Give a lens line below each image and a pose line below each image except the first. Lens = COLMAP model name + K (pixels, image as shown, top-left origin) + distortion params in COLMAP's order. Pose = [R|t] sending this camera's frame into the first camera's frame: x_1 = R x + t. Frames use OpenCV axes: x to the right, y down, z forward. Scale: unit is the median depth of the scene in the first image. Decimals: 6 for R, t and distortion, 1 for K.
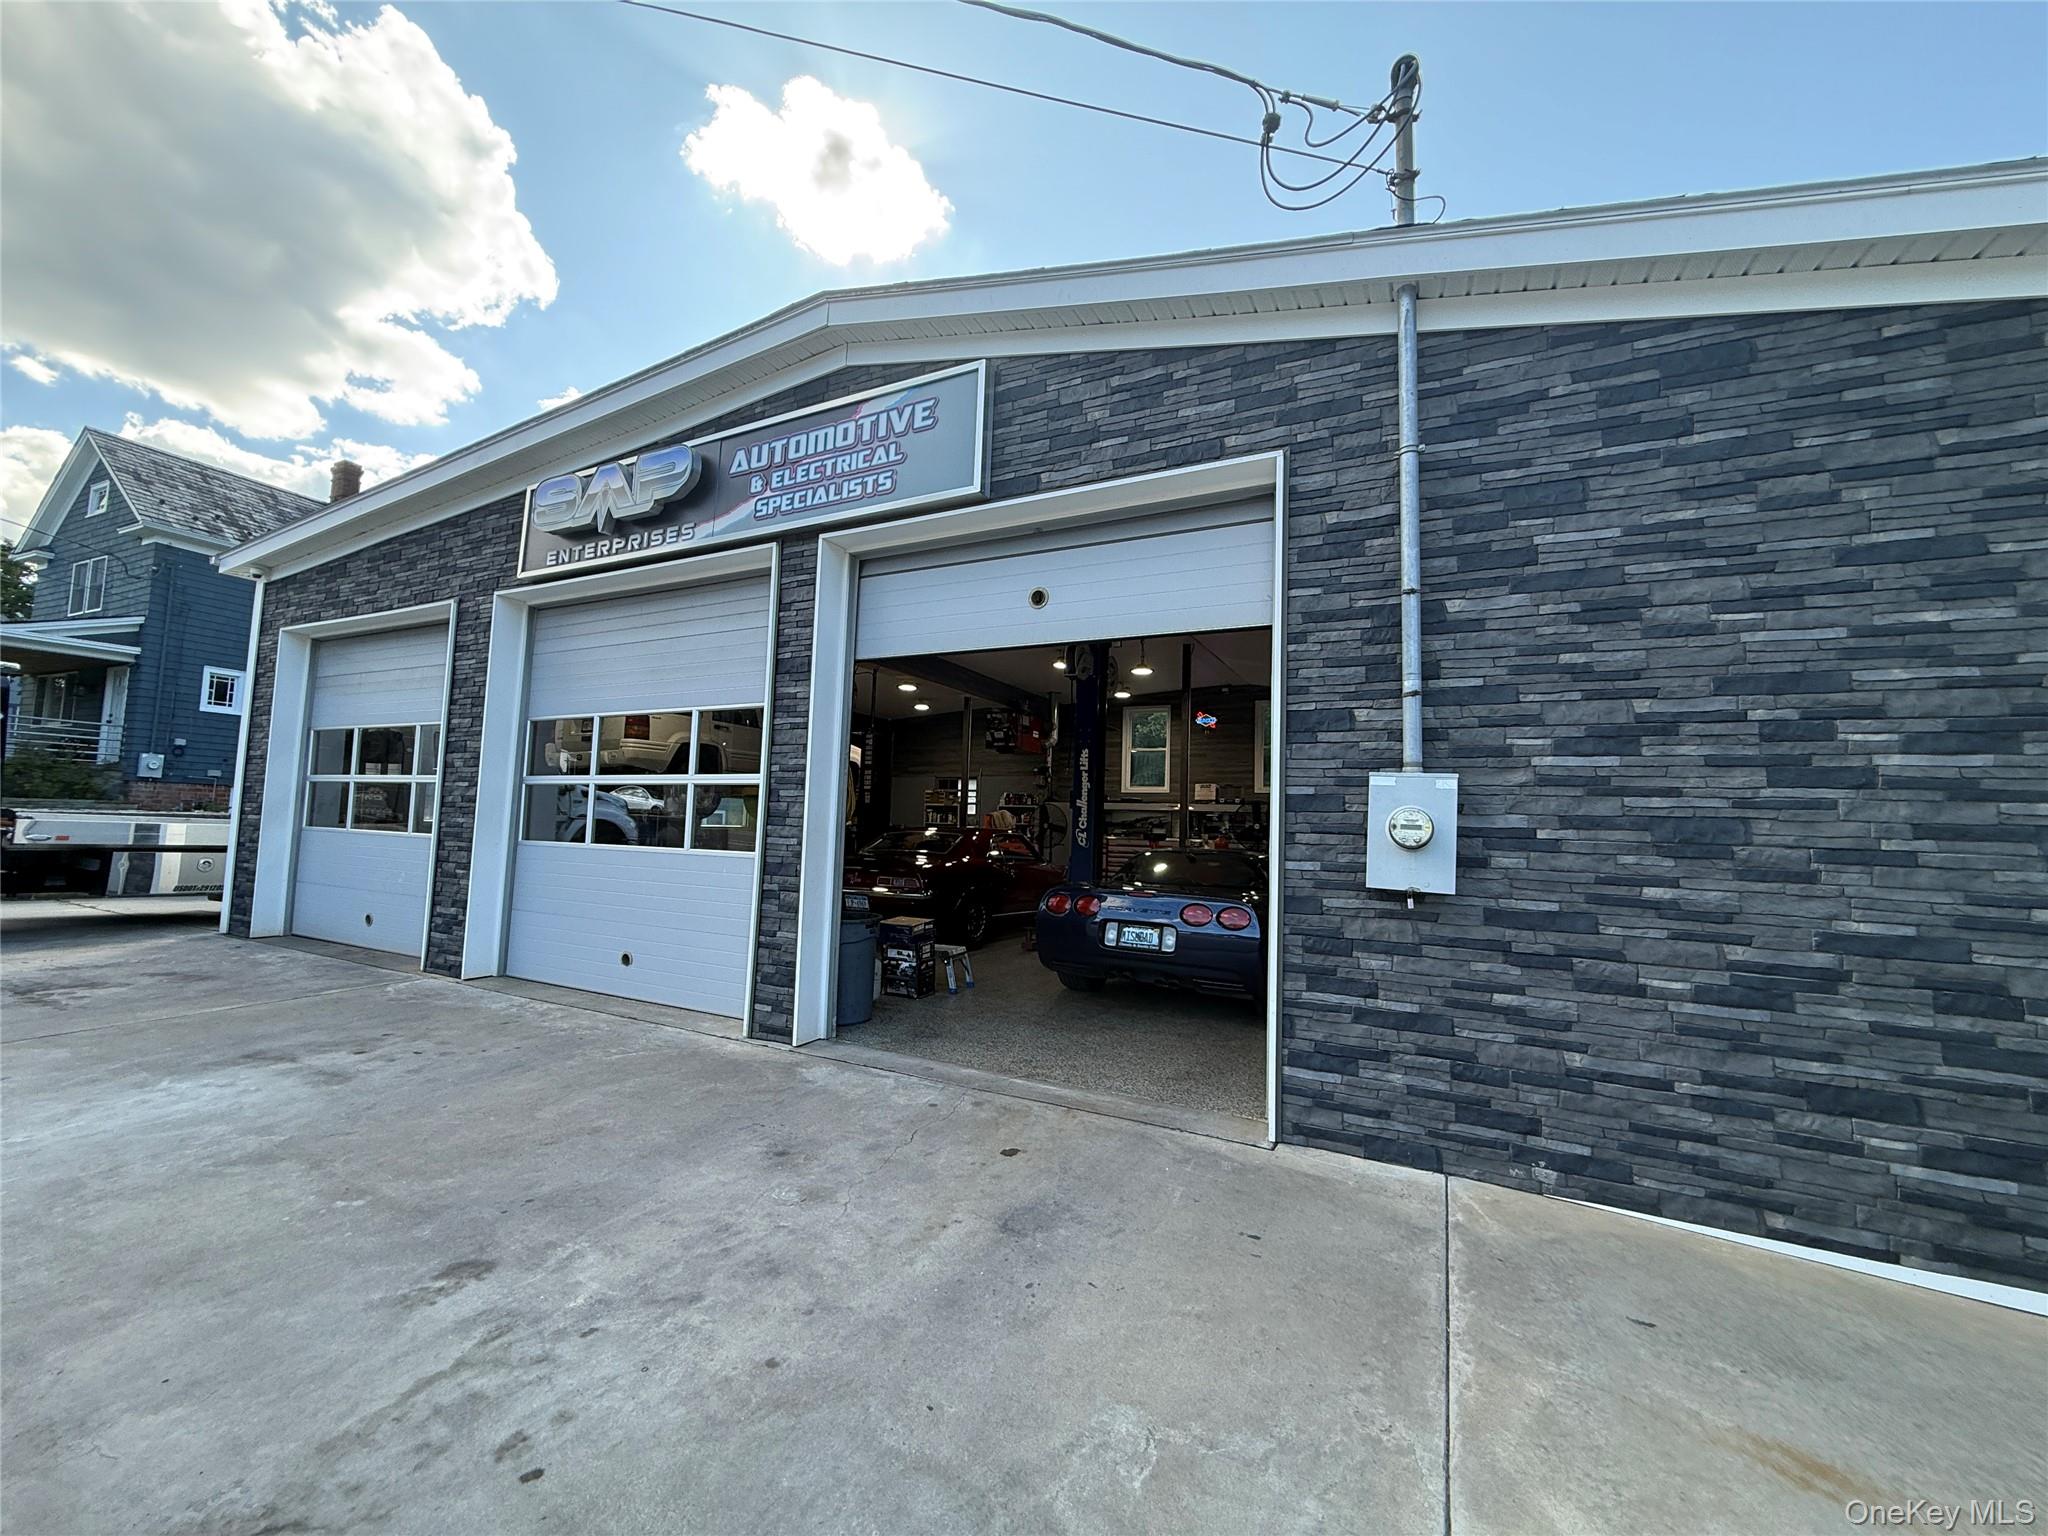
lens RADIAL K [[810.5, 0, 1014.0], [0, 810.5, 779.4], [0, 0, 1]] dist [0.000544, -0.000128]
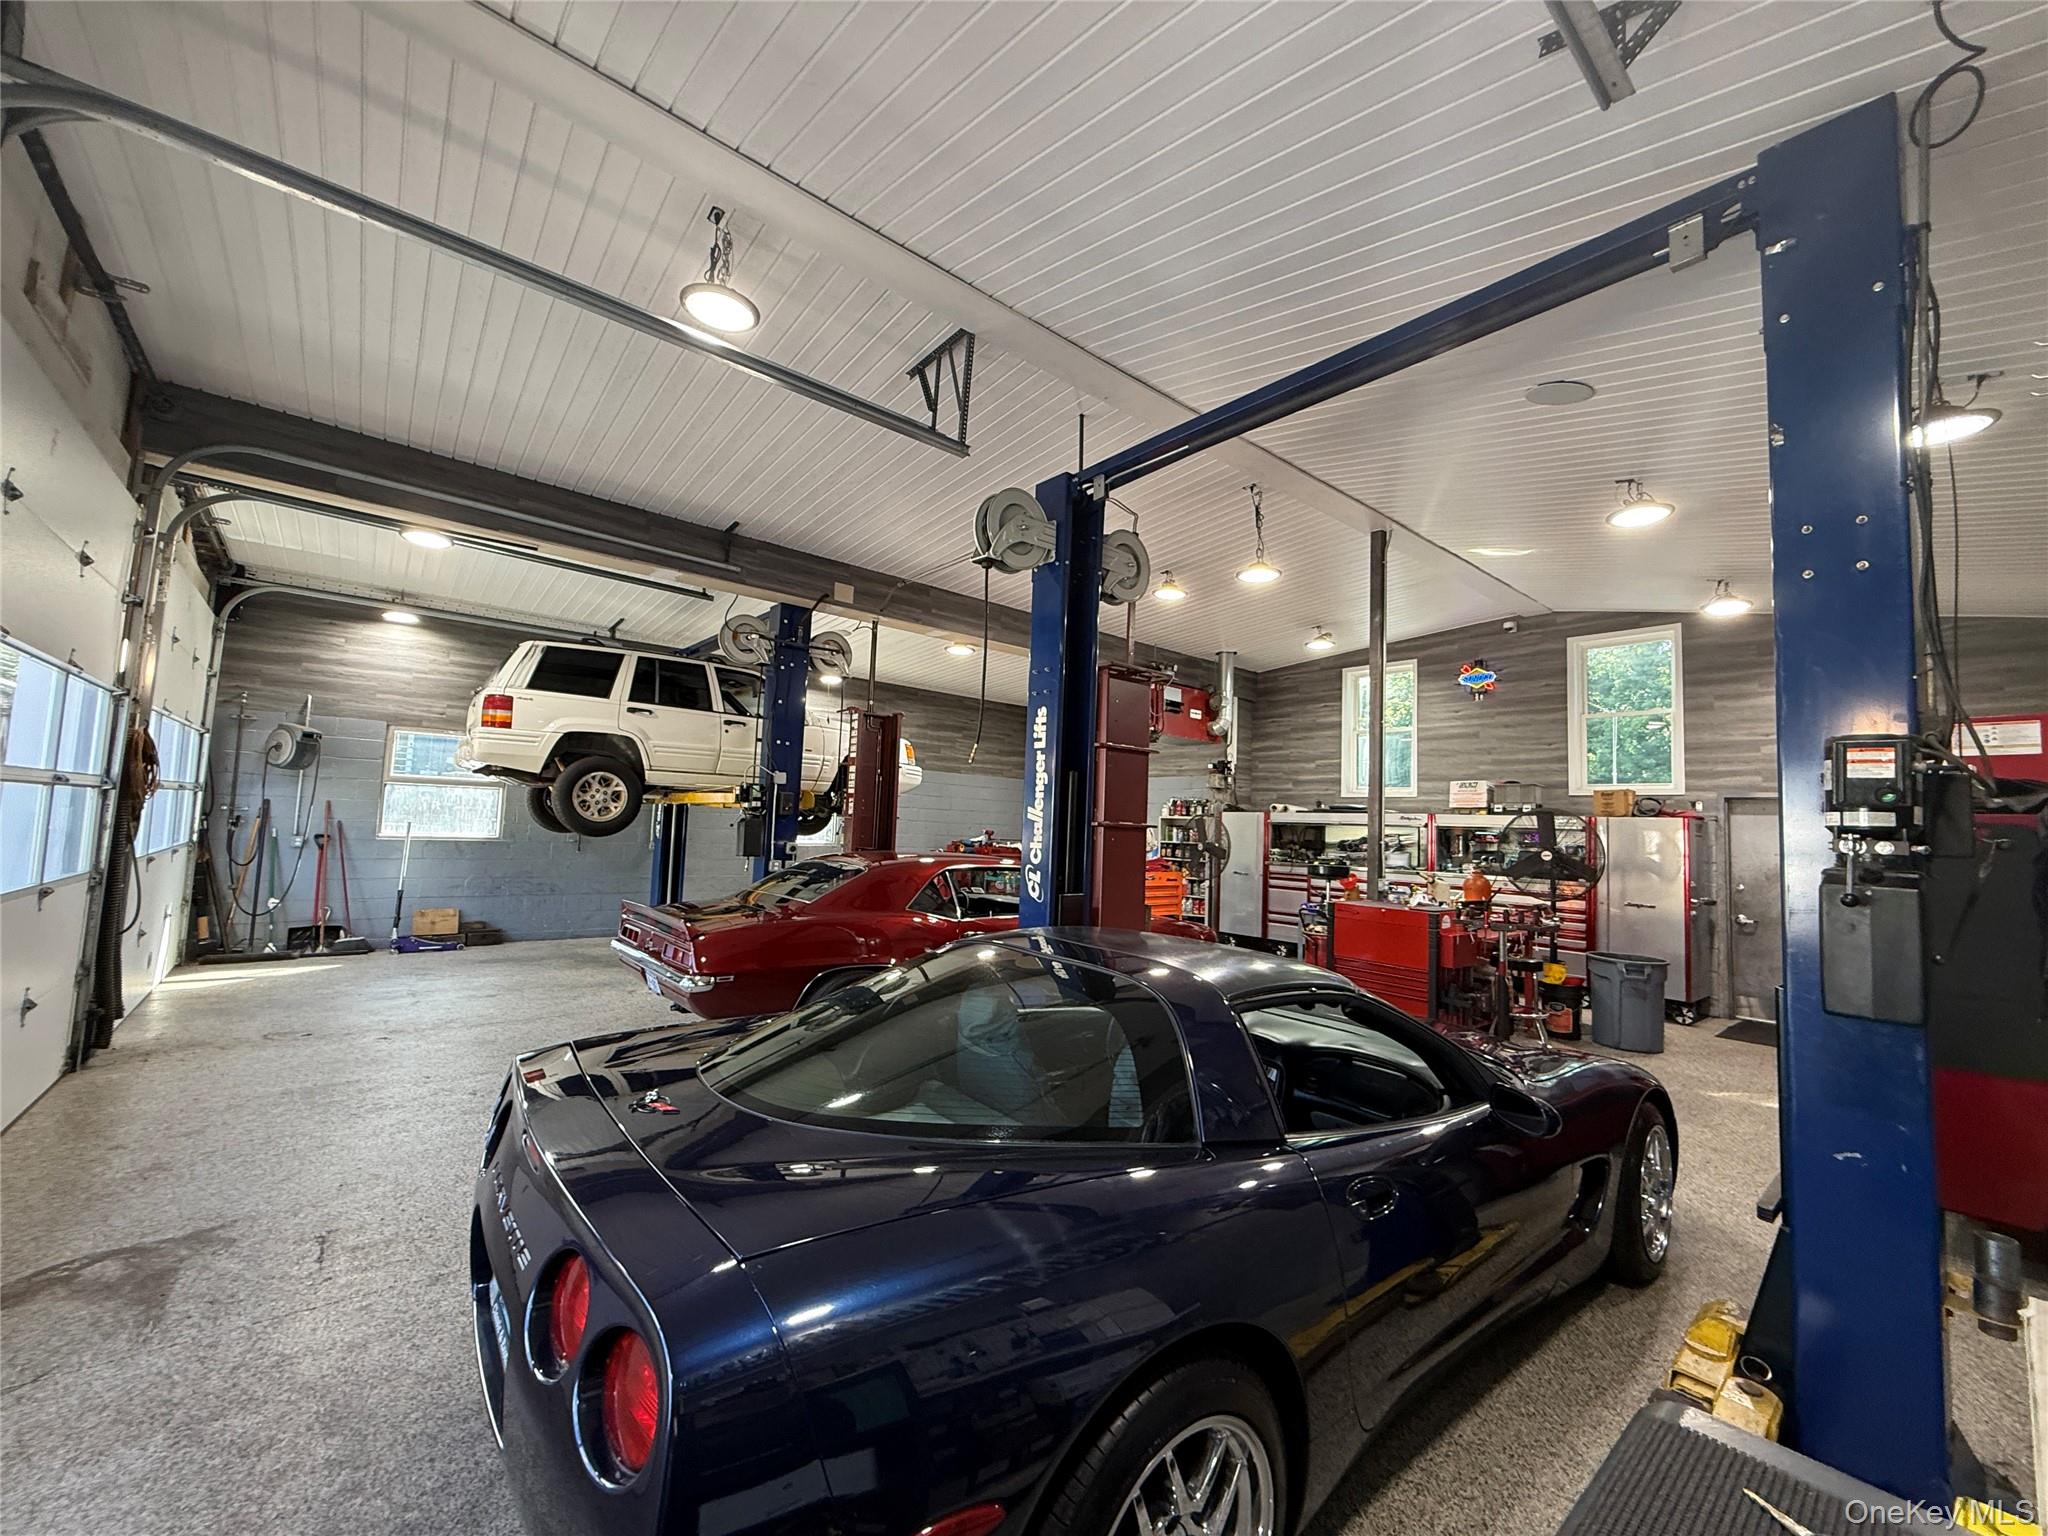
lens RADIAL K [[810.5, 0, 1025.0], [0, 810.5, 774.0], [0, 0, 1]] dist [0.000544, -0.000128]
pose [[0.924201, -0.022621, -0.381236, 0.162880], [0.014779, 0.999615, -0.023485, 0.010002], [0.381620, 0.016071, 0.924179, 0.321266]]
